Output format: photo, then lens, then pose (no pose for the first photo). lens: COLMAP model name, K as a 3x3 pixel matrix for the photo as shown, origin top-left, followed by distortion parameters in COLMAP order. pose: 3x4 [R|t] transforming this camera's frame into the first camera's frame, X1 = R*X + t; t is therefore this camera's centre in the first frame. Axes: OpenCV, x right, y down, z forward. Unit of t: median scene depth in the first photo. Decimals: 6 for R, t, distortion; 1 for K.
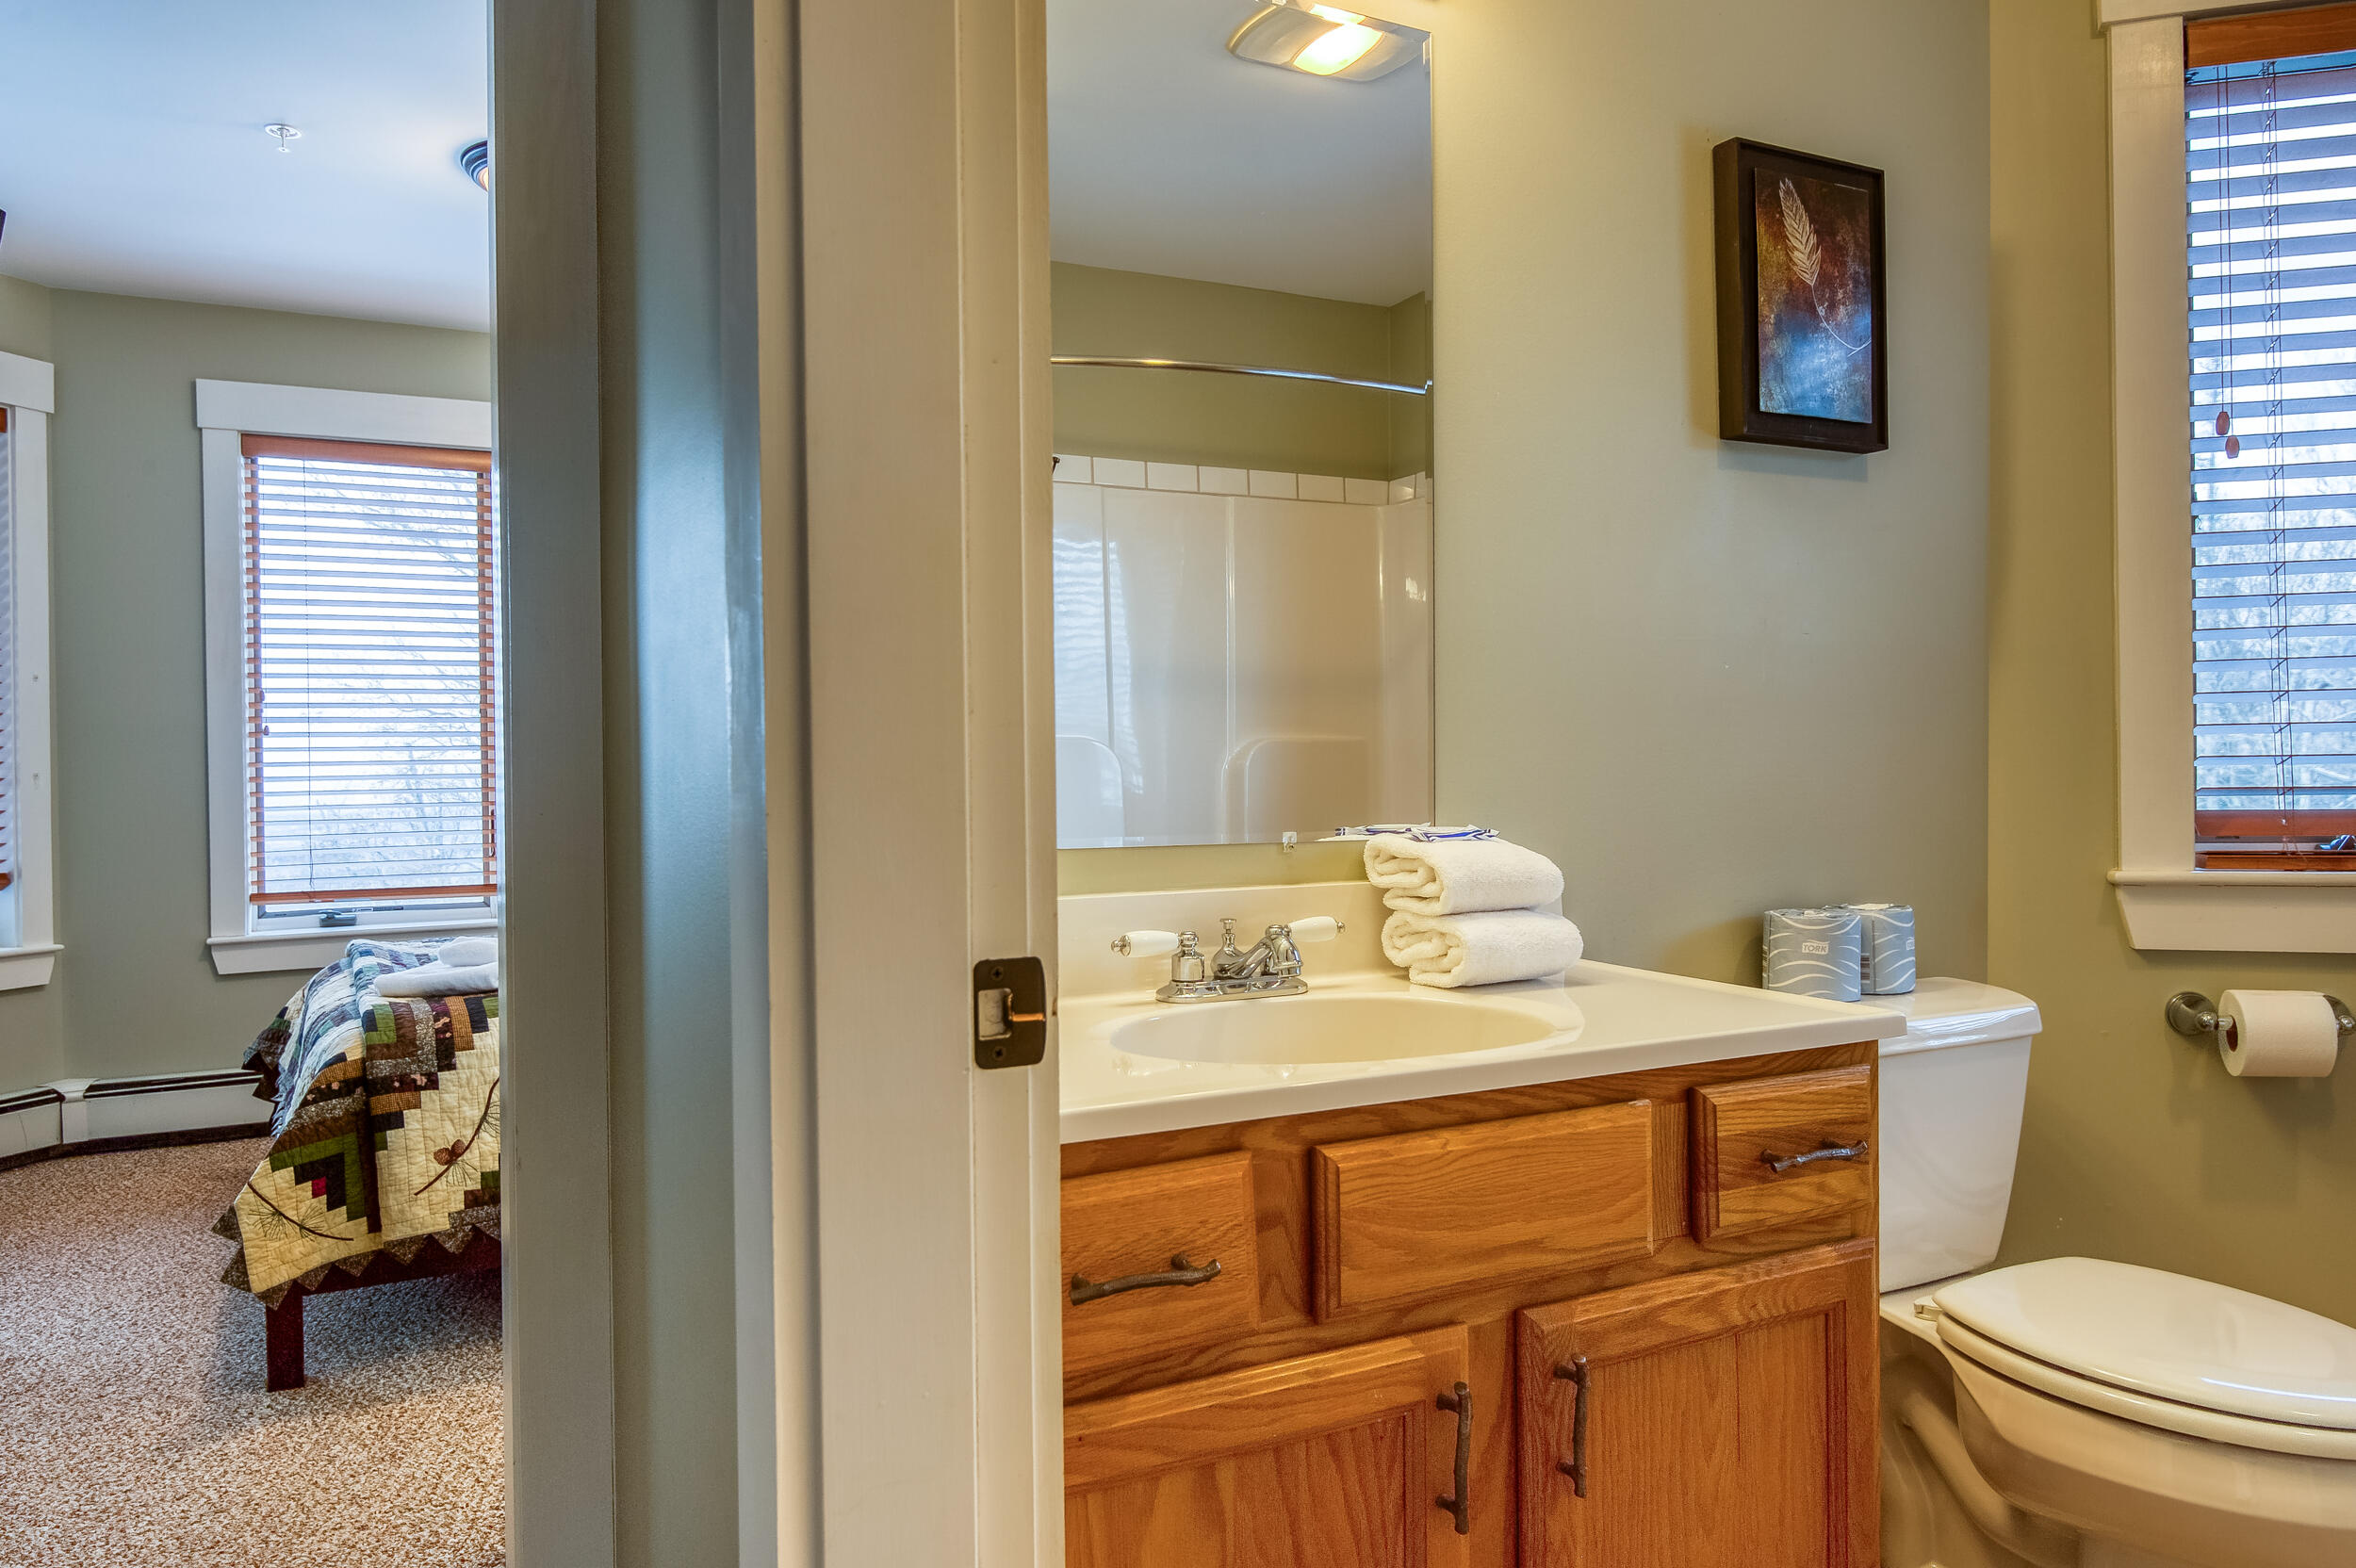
lens RADIAL K [[1535.7, 0, 1179.1], [0, 1535.7, 782.2], [0, 0, 1]] dist [0.001240, -0.000441]
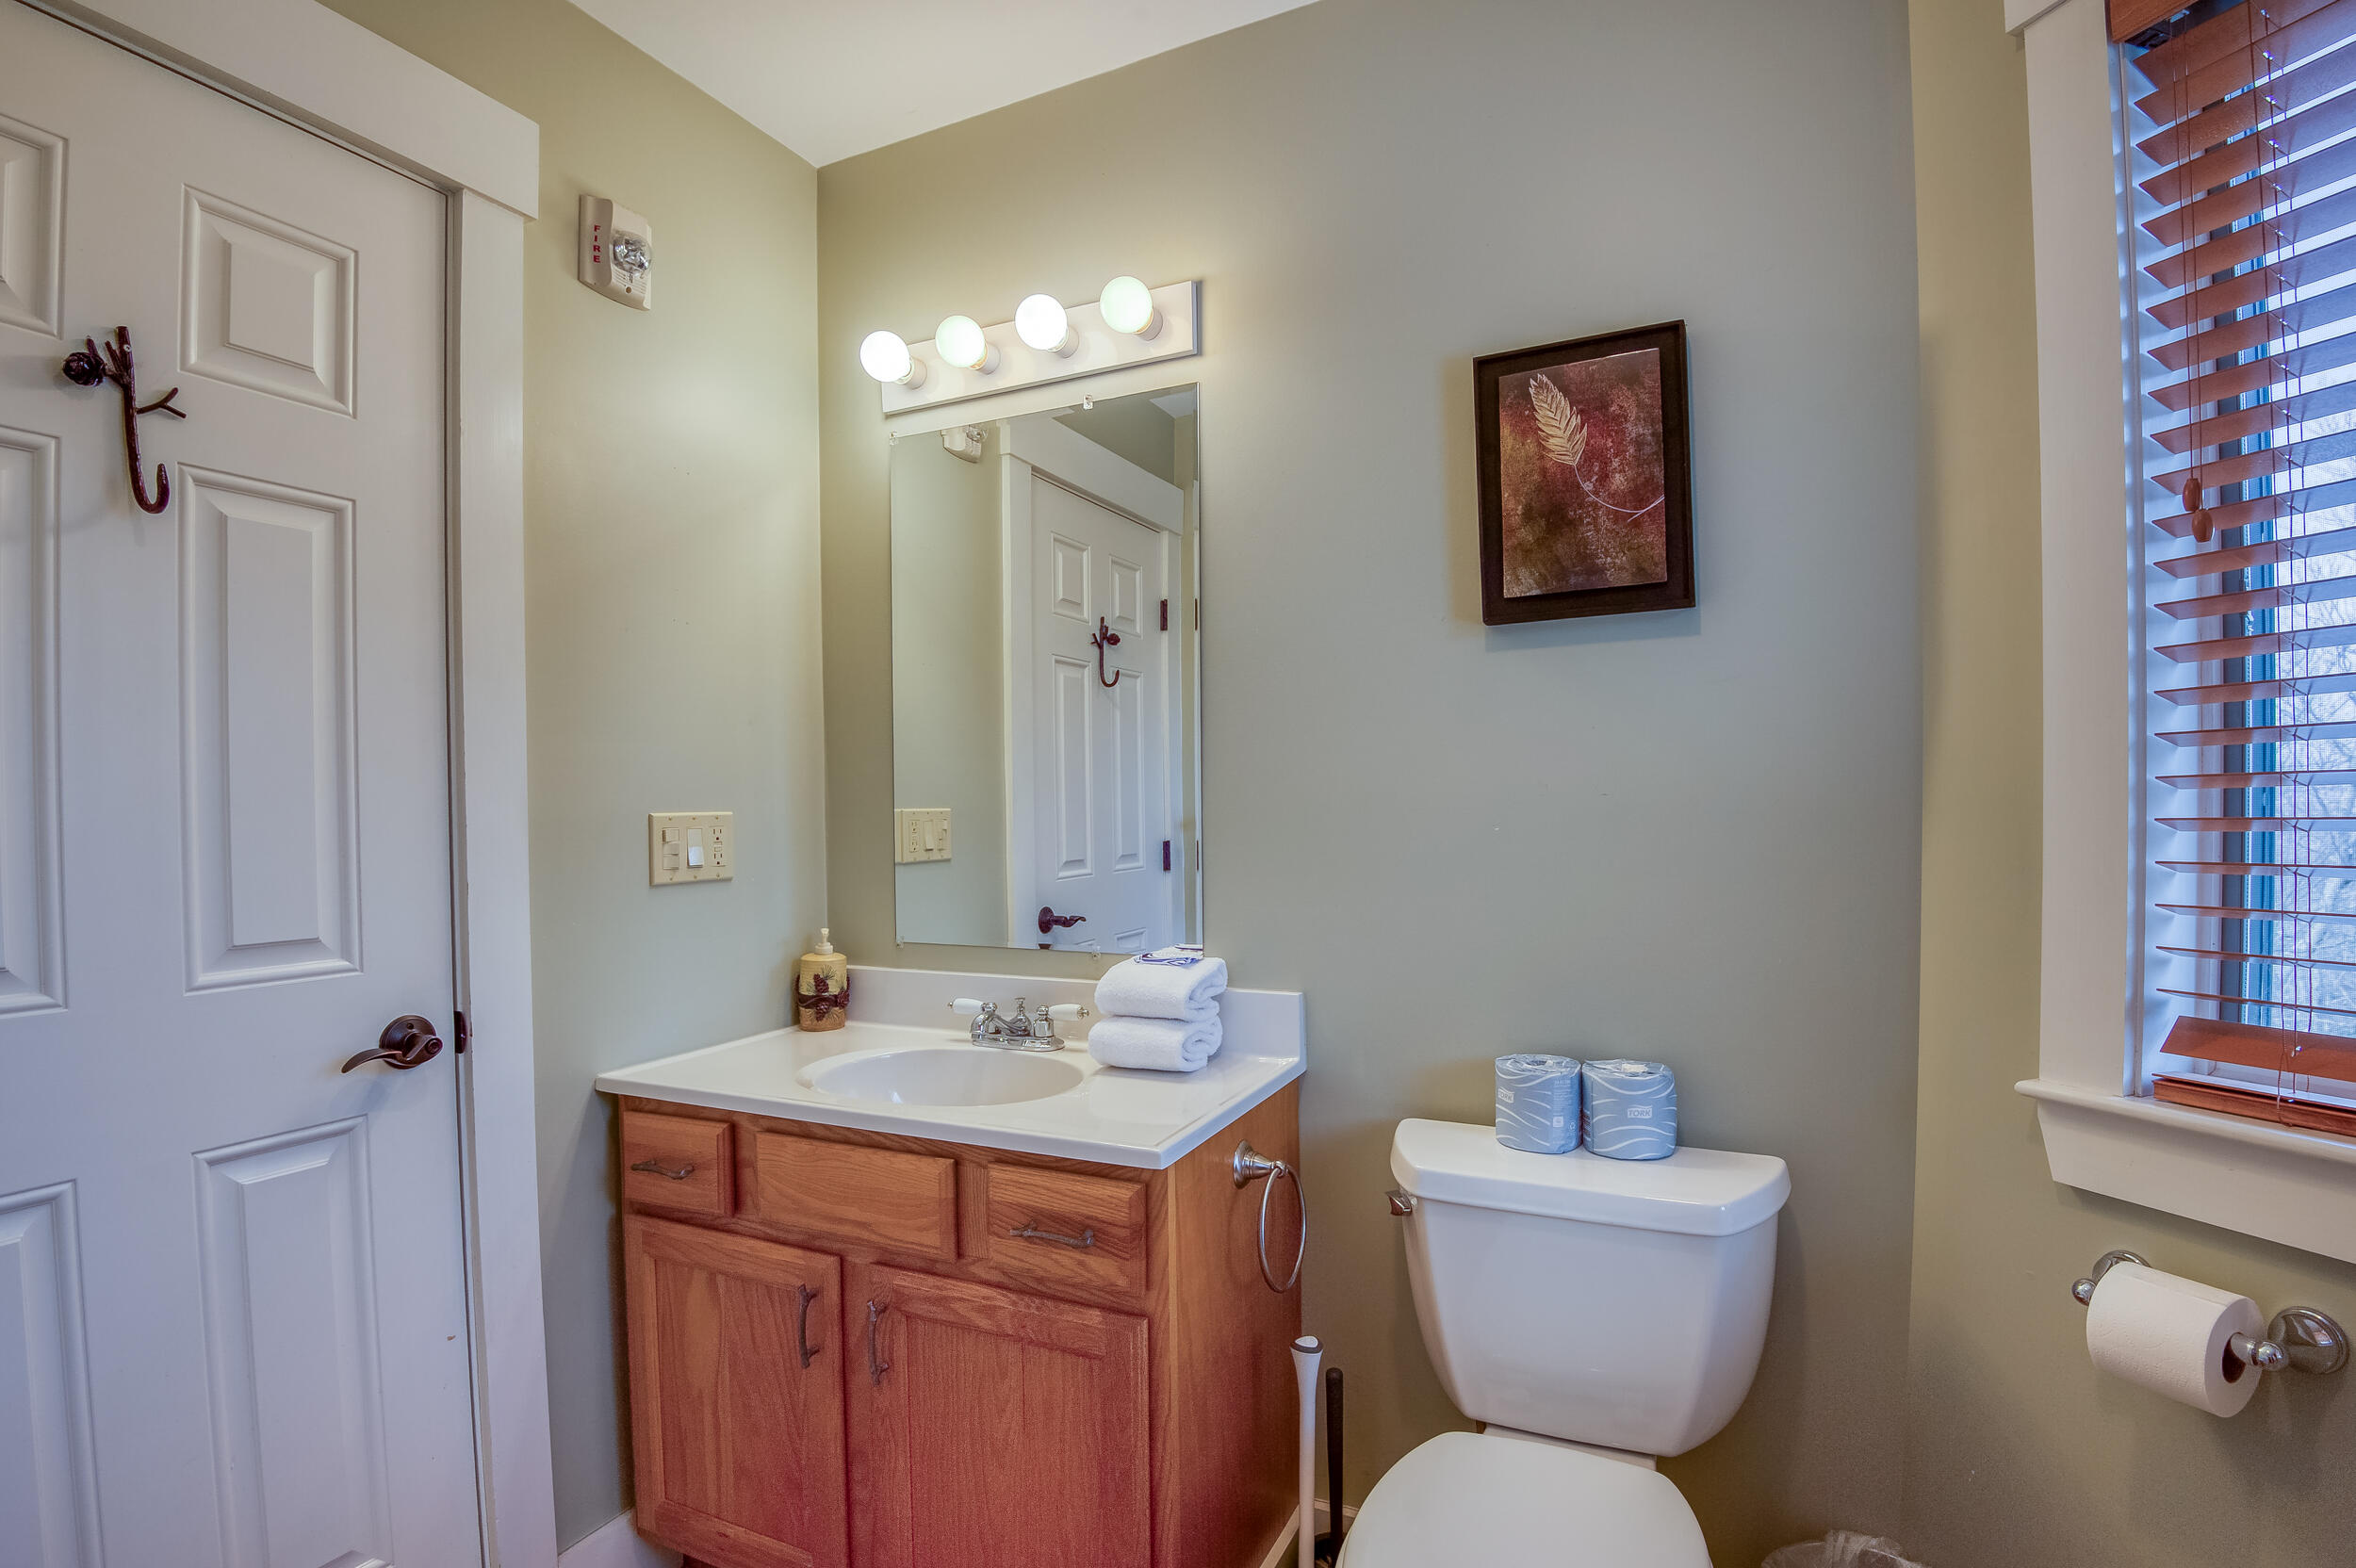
lens RADIAL K [[1109.5, 0, 1182.5], [0, 1109.5, 796.6], [0, 0, 1]] dist [-0.014367, -0.000227]
pose [[0.616253, -0.000043, -0.787548, 1.237011], [0.005725, 0.999974, 0.004425, -0.149889], [0.787527, -0.007235, 0.616237, 0.474861]]
